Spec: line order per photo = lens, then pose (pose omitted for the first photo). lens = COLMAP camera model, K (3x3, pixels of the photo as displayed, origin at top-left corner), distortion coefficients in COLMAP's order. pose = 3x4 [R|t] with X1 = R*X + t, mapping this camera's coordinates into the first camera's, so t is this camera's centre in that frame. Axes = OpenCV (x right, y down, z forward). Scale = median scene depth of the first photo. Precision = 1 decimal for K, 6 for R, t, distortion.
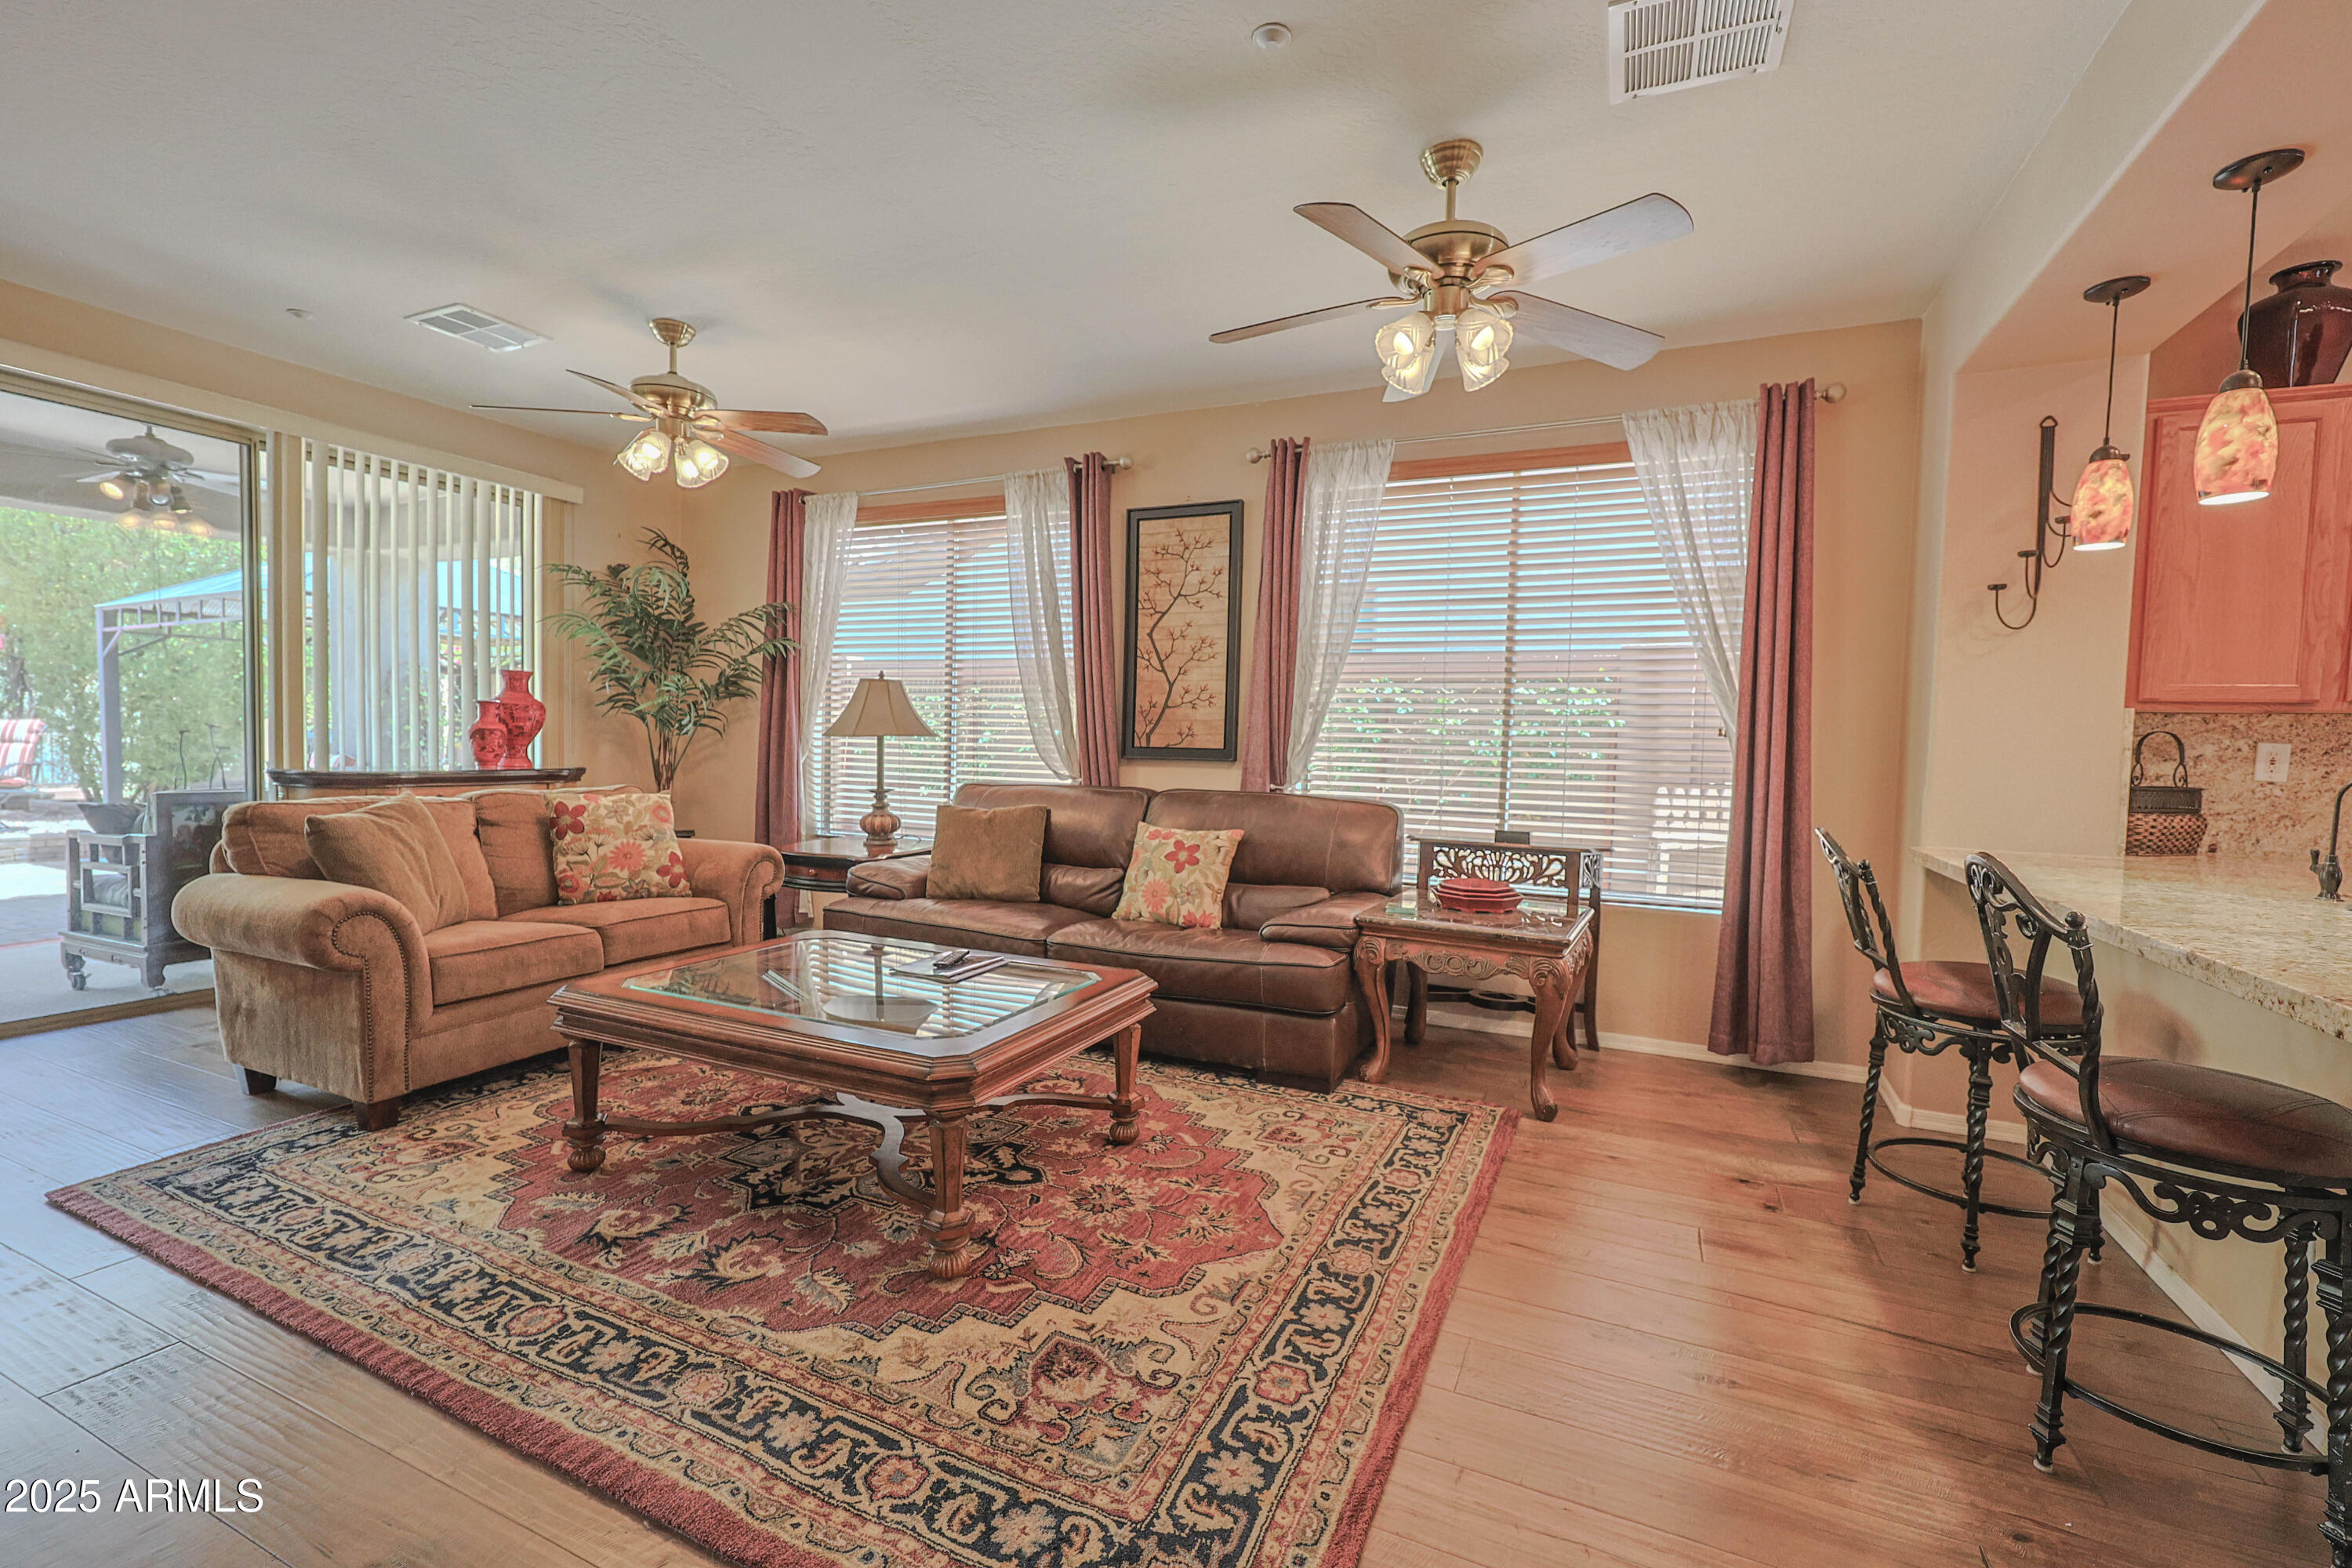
lens RADIAL K [[1000.6, 0, 1176.7], [0, 1000.6, 758.1], [0, 0, 1]] dist [0.001634, -0.000050]
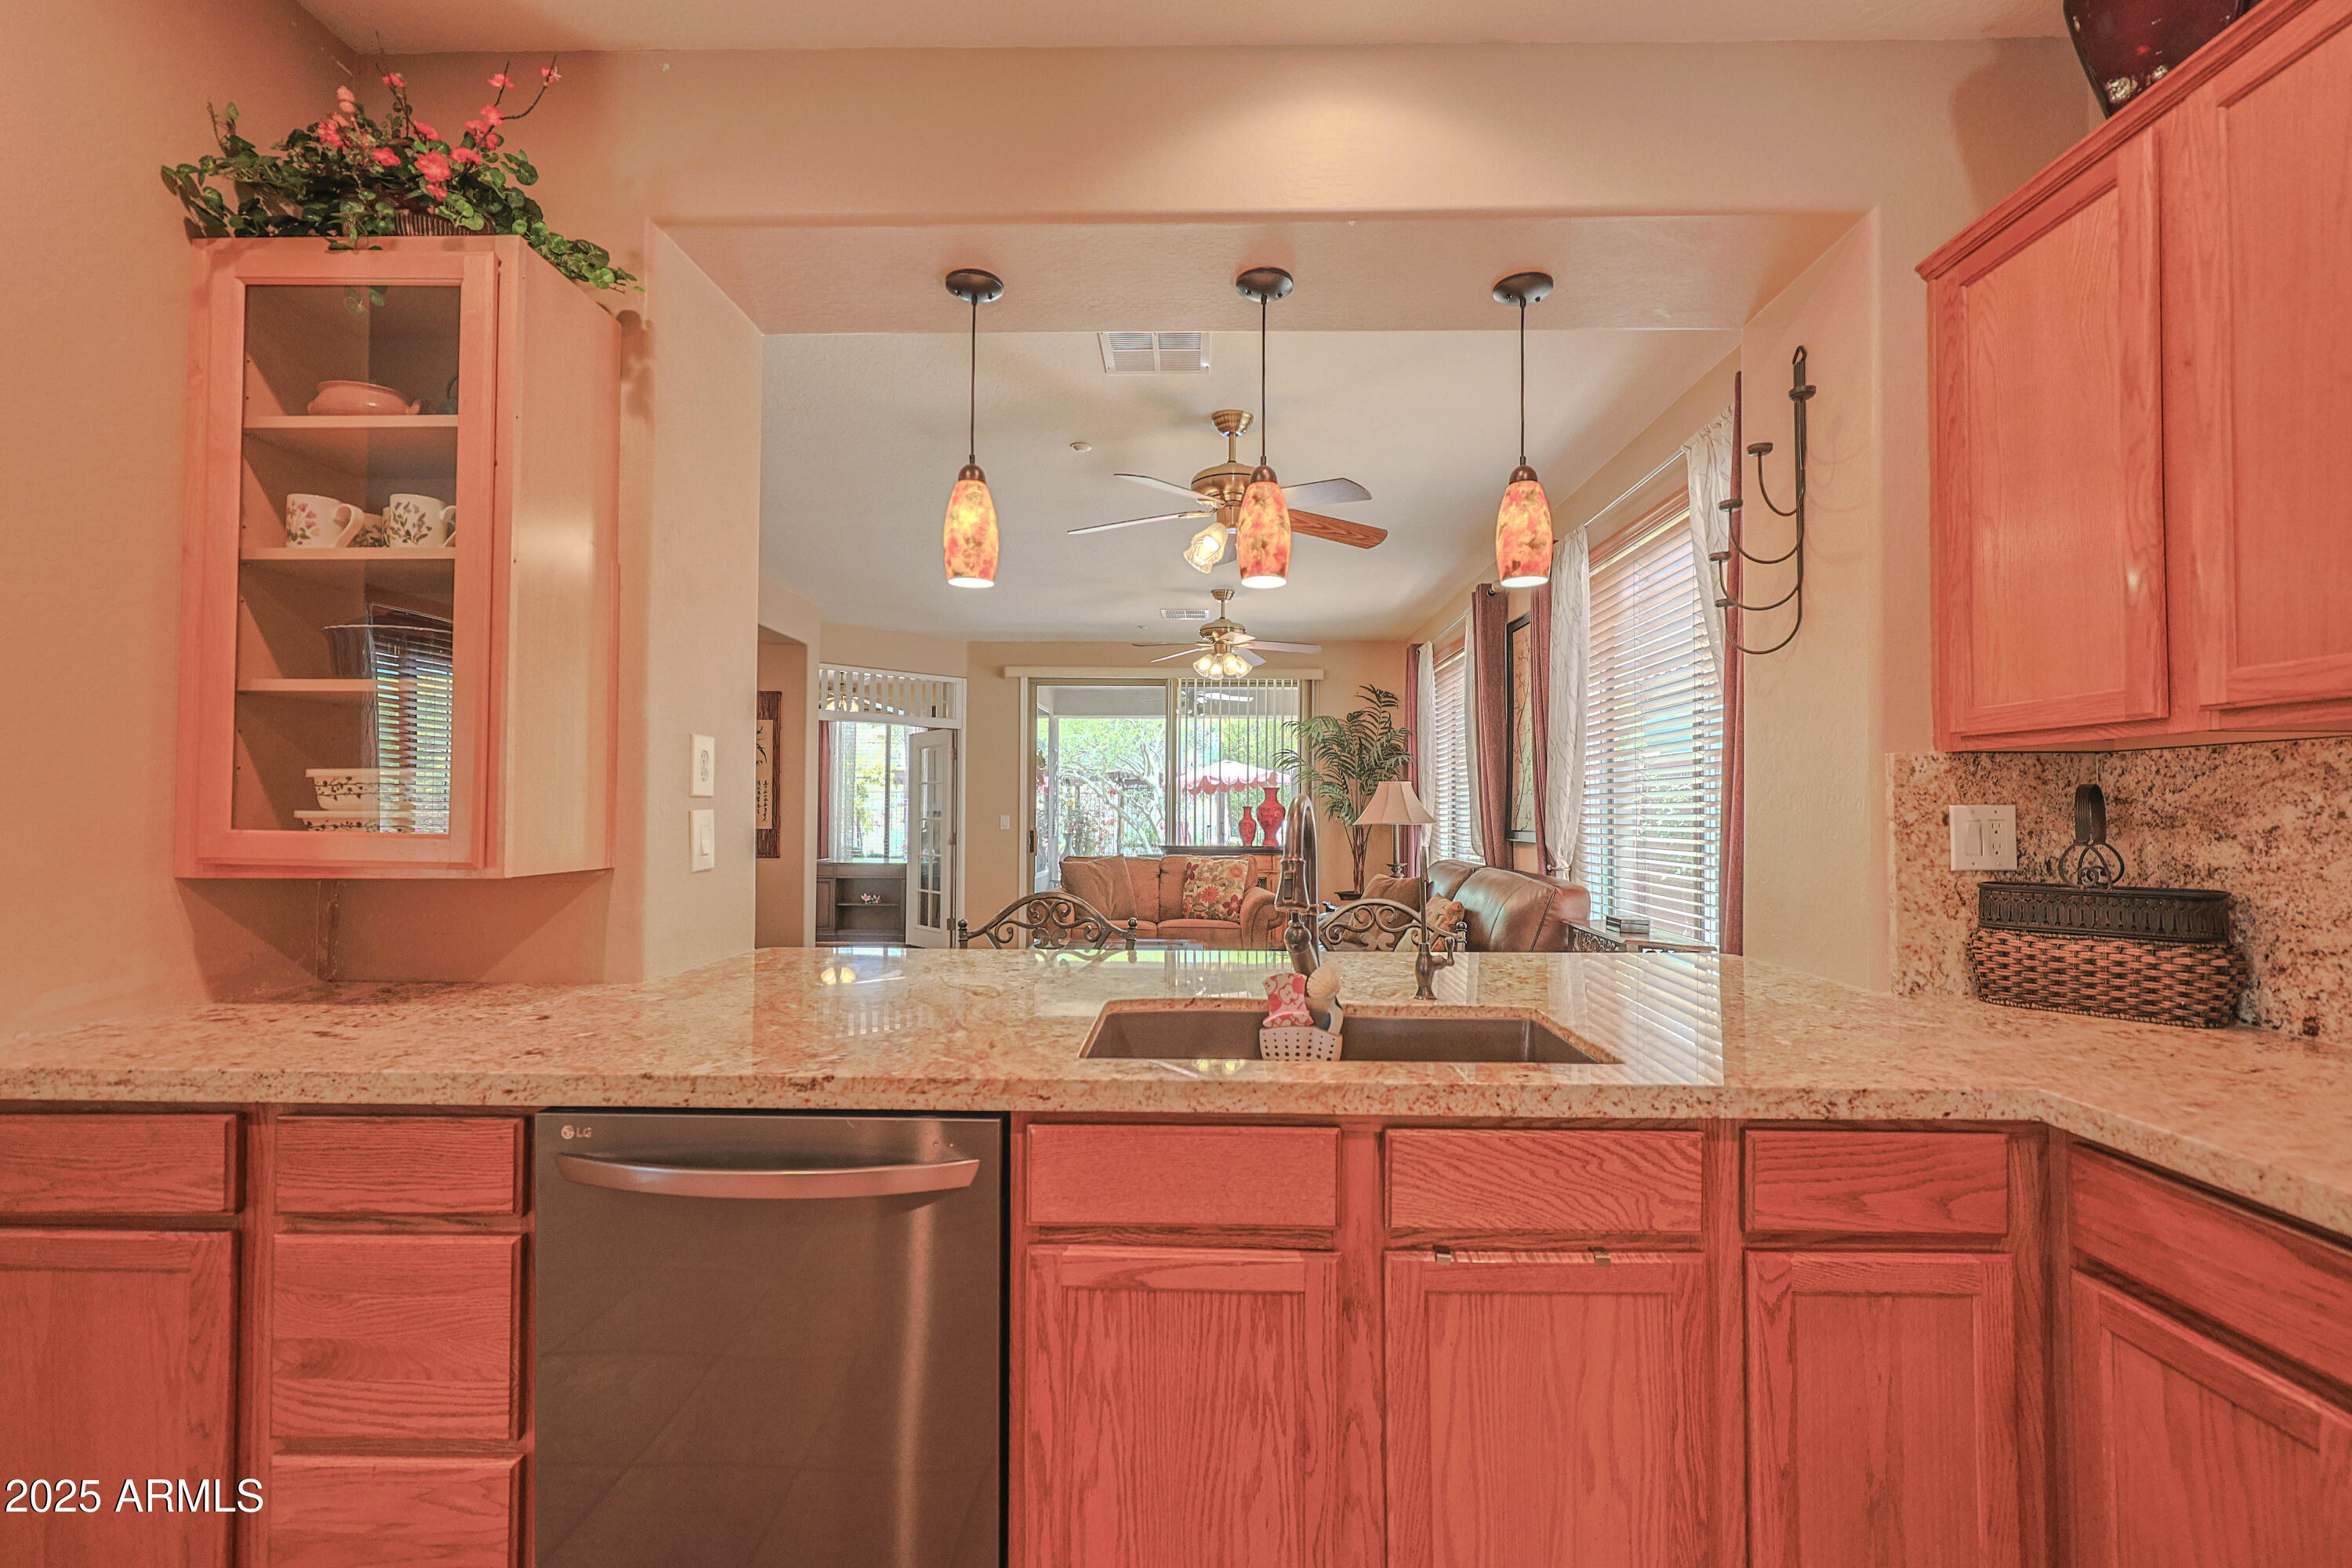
lens RADIAL K [[1065.4, 0, 1290.7], [0, 1065.4, 749.9], [0, 0, 1]] dist [-0.000469, 0.000171]
pose [[0.422516, -0.076122, -0.903153, 1.159981], [-0.006844, 0.996170, -0.087164, 0.006976], [0.906330, 0.043010, 0.420377, 0.315258]]
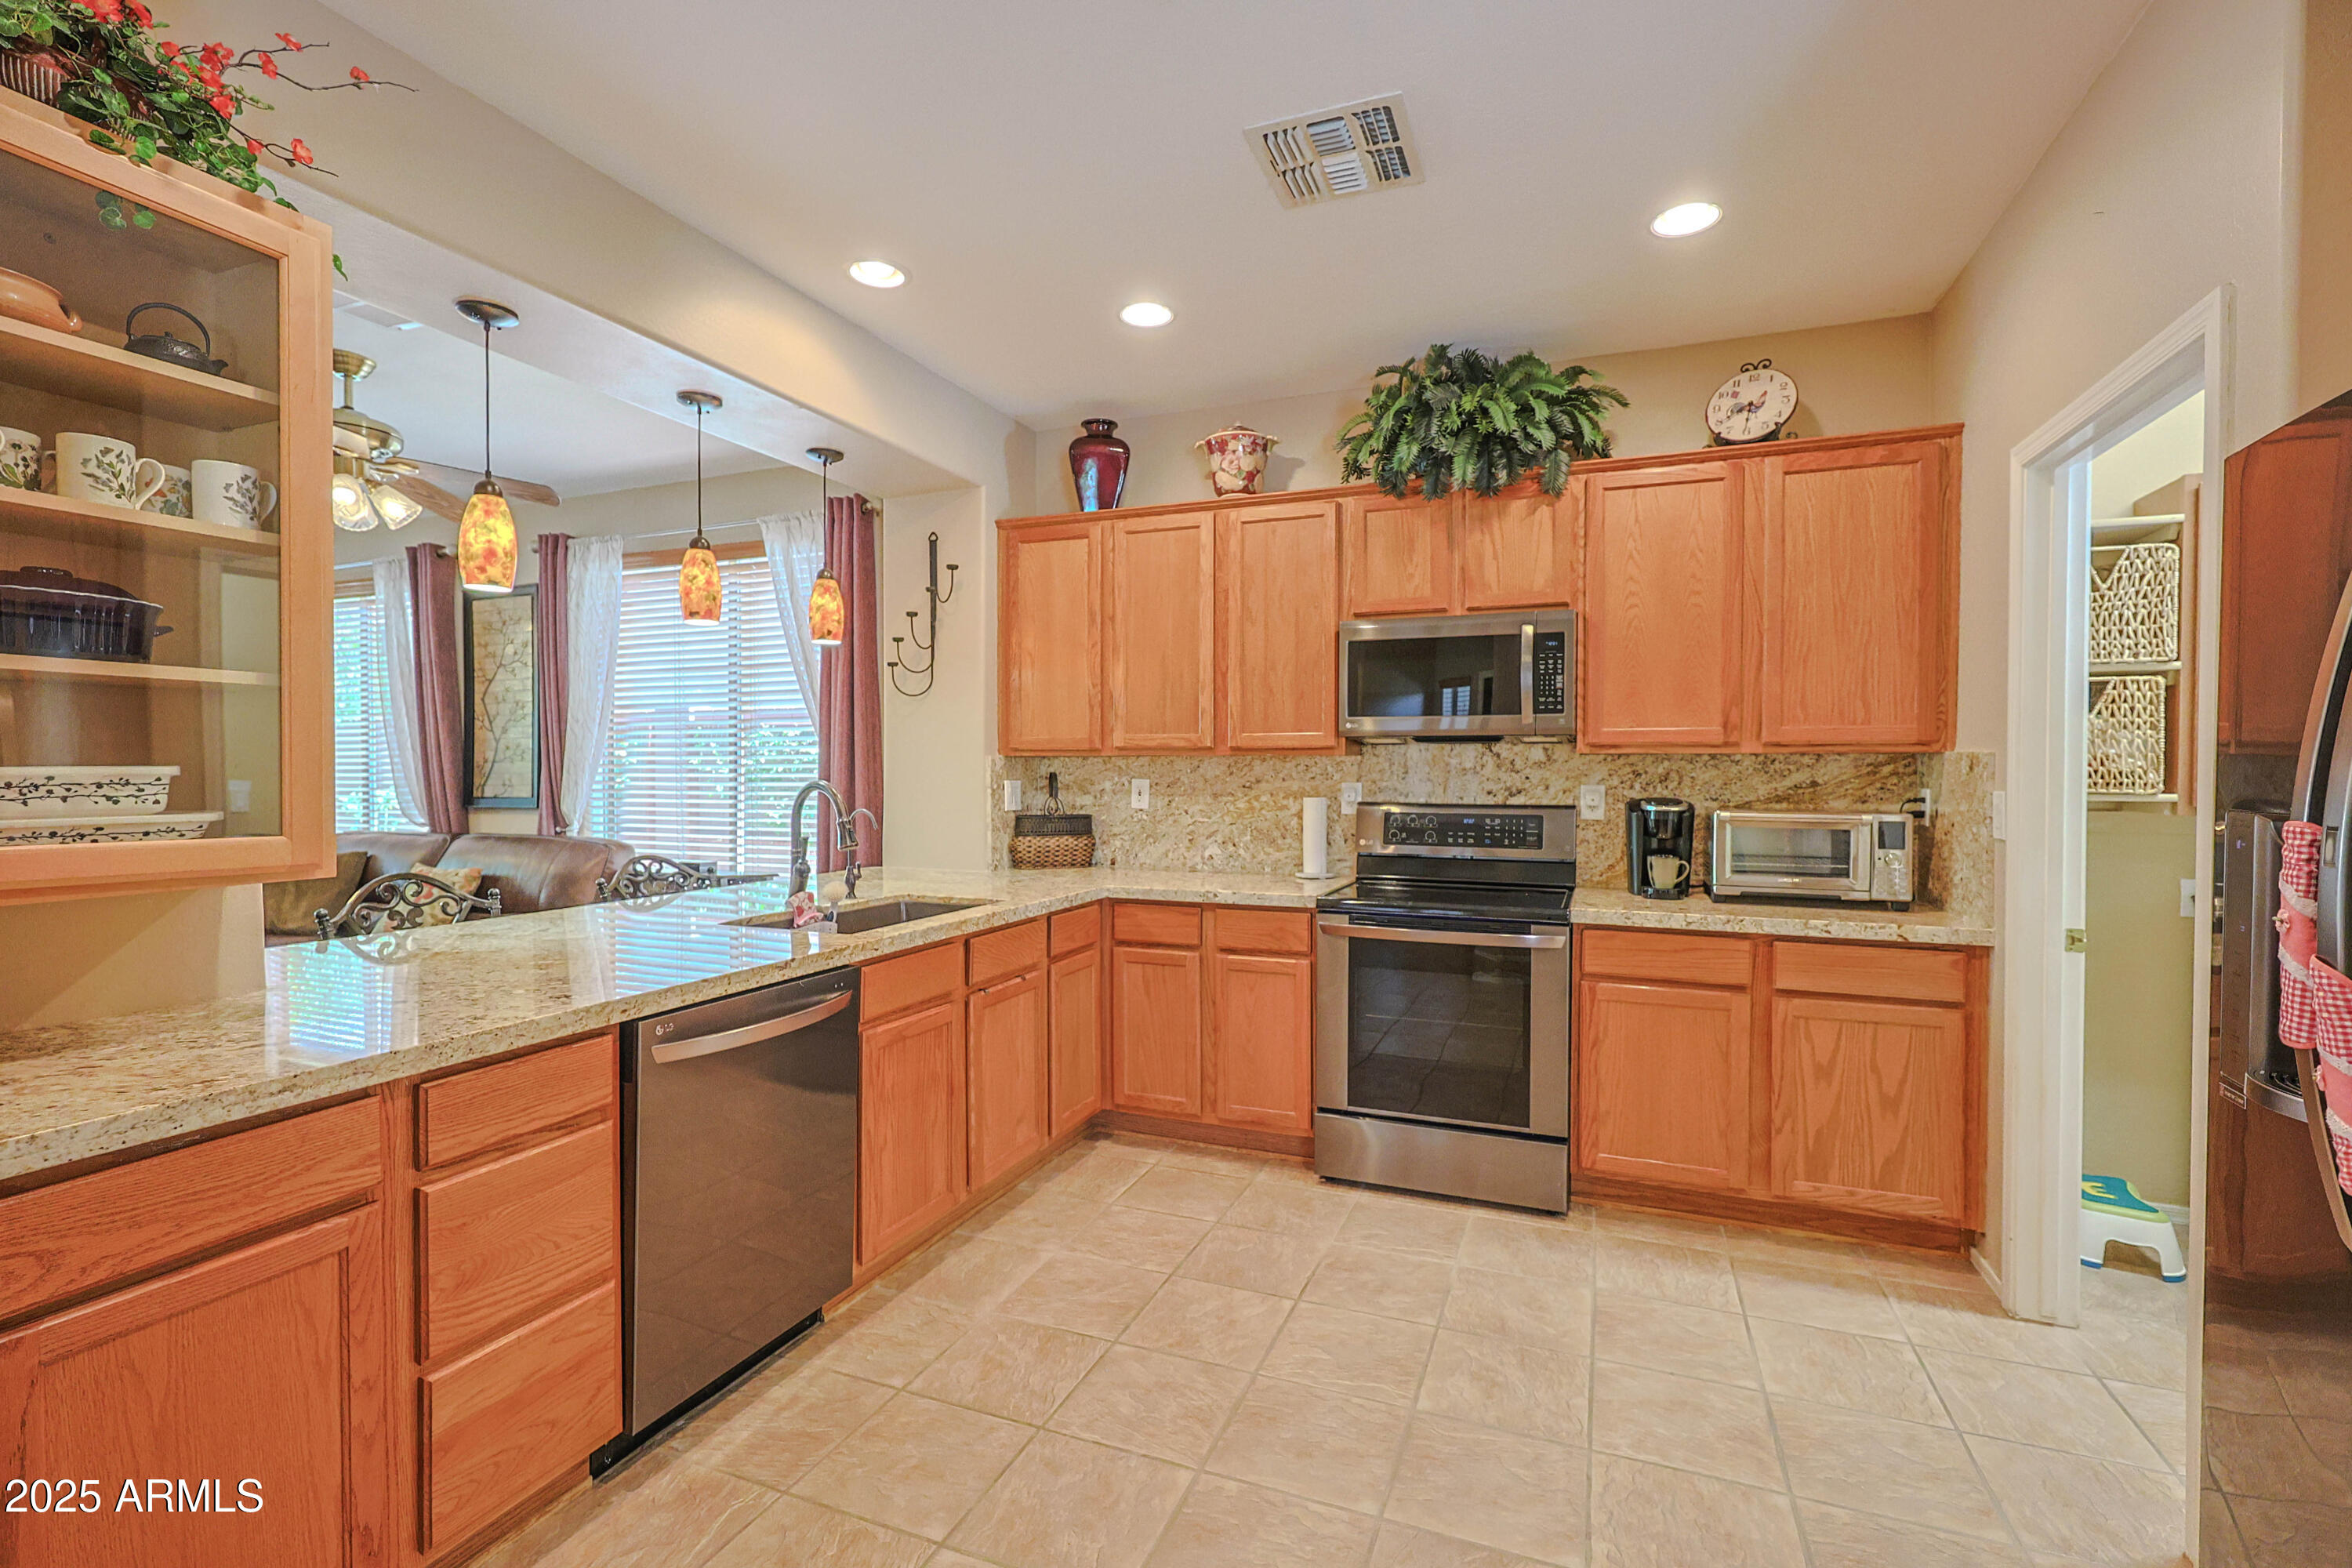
lens RADIAL K [[1008.6, 0, 1176.0], [0, 1008.6, 784.0], [0, 0, 1]] dist [-0.001593, -0.000284]
pose [[0.997887, -0.026321, 0.059409, 0.934871], [0.026394, 0.999652, -0.000449, -0.005804], [-0.059377, 0.002016, 0.998234, -0.268426]]
